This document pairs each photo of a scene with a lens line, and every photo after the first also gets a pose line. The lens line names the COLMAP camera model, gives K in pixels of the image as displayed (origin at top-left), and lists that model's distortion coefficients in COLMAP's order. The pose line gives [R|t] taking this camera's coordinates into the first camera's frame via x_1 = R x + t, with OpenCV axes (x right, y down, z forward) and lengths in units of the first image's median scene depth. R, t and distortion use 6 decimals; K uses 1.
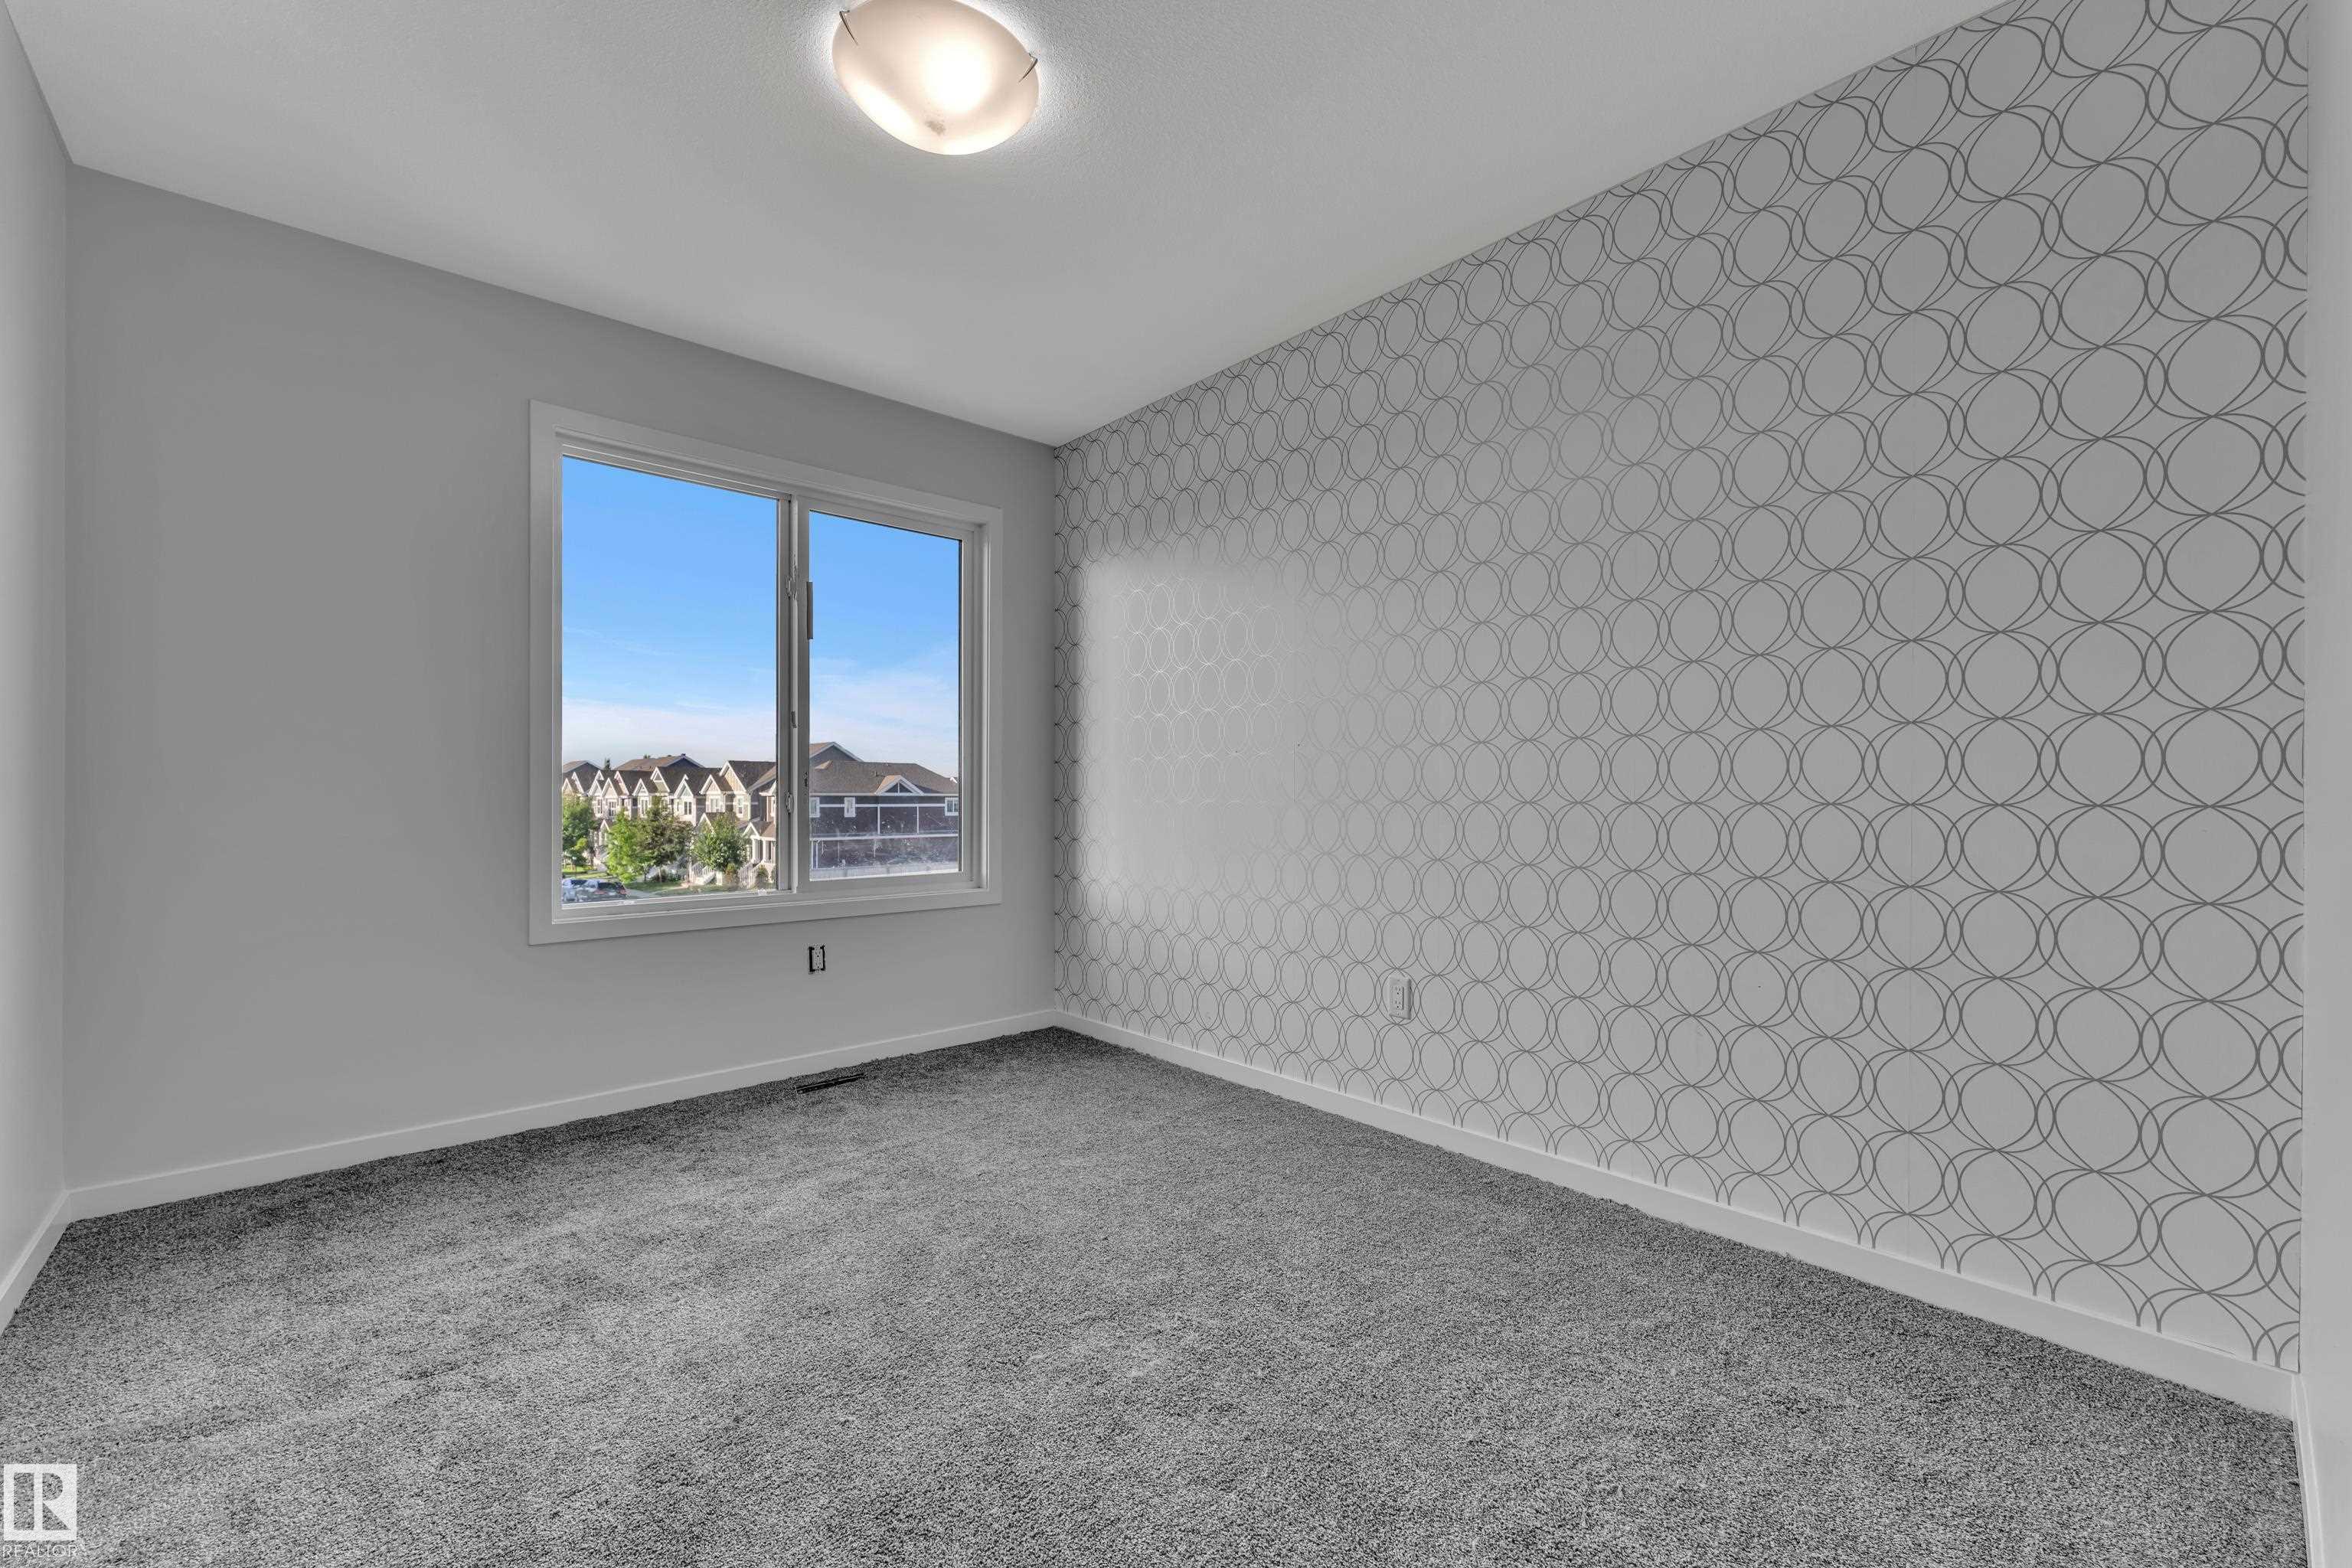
lens RADIAL K [[938.6, 0, 1169.1], [0, 938.6, 784.4], [0, 0, 1]] dist [0.000293, 0.000120]
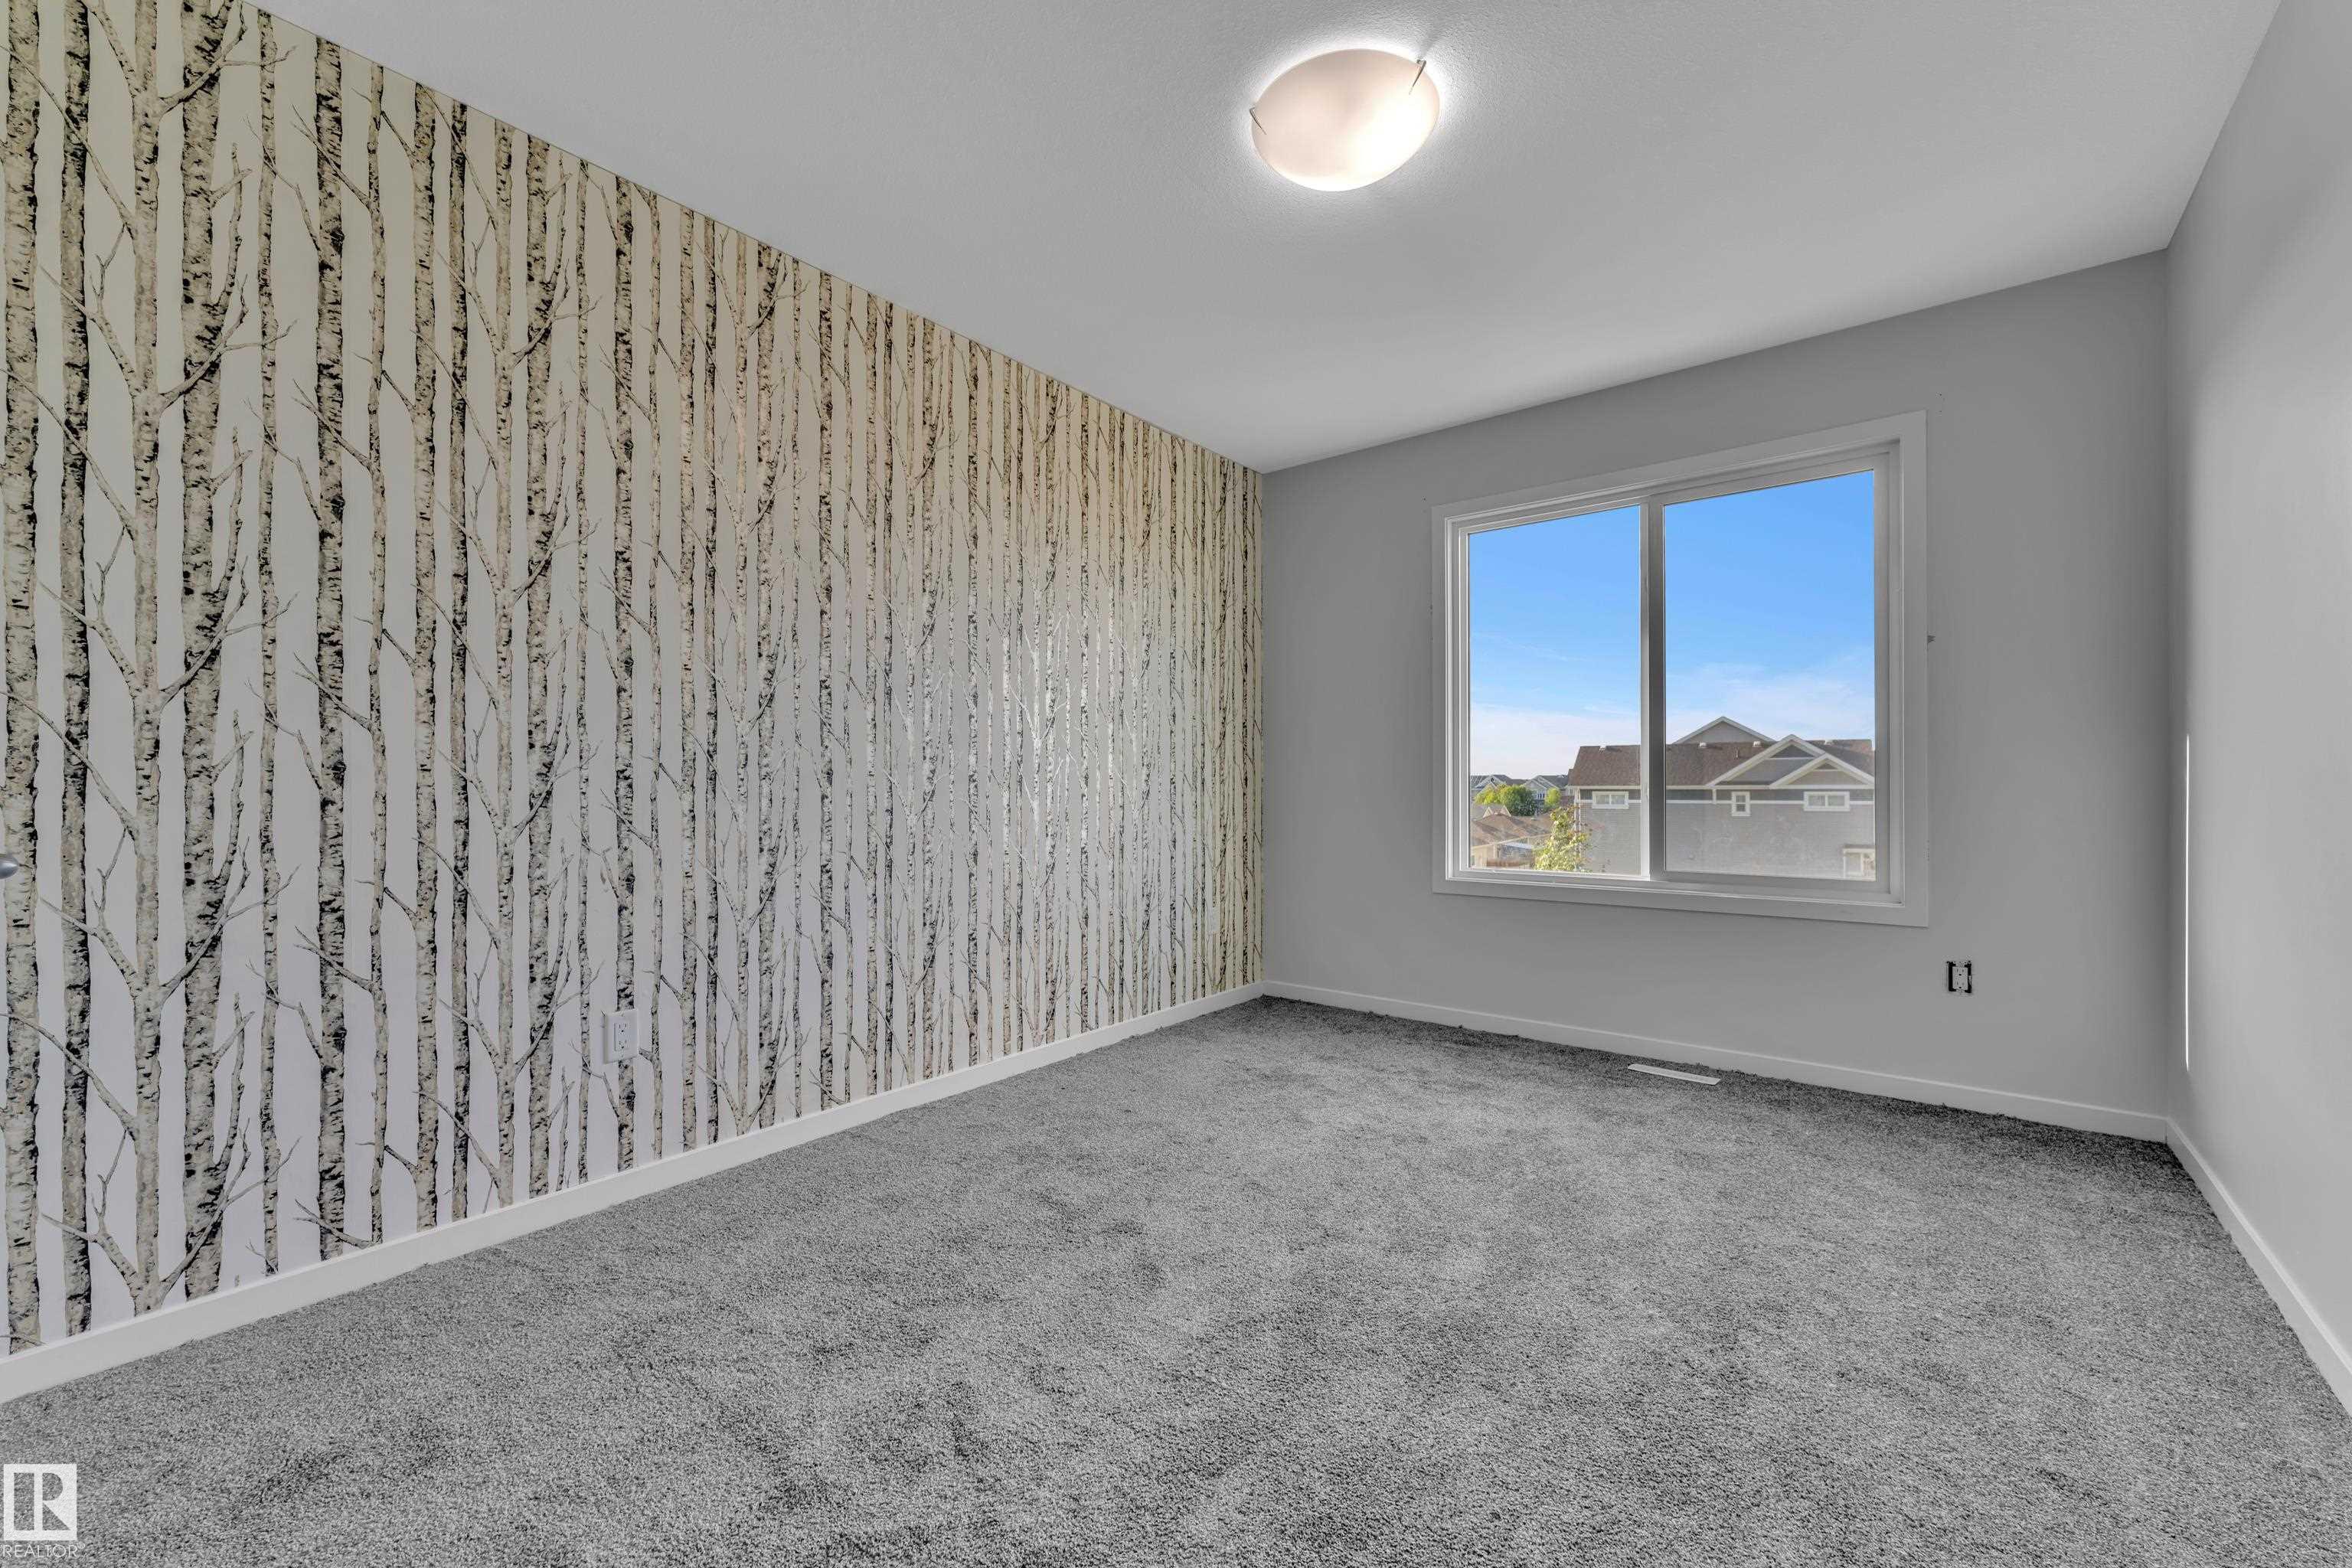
lens RADIAL K [[938.6, 0, 1169.1], [0, 938.6, 784.4], [0, 0, 1]] dist [0.000293, 0.000120]
pose [[0.177985, -0.000886, -0.984033, 0.529462], [0.014394, 0.999895, 0.001703, 0.004834], [0.983928, -0.014467, 0.177979, 0.277213]]
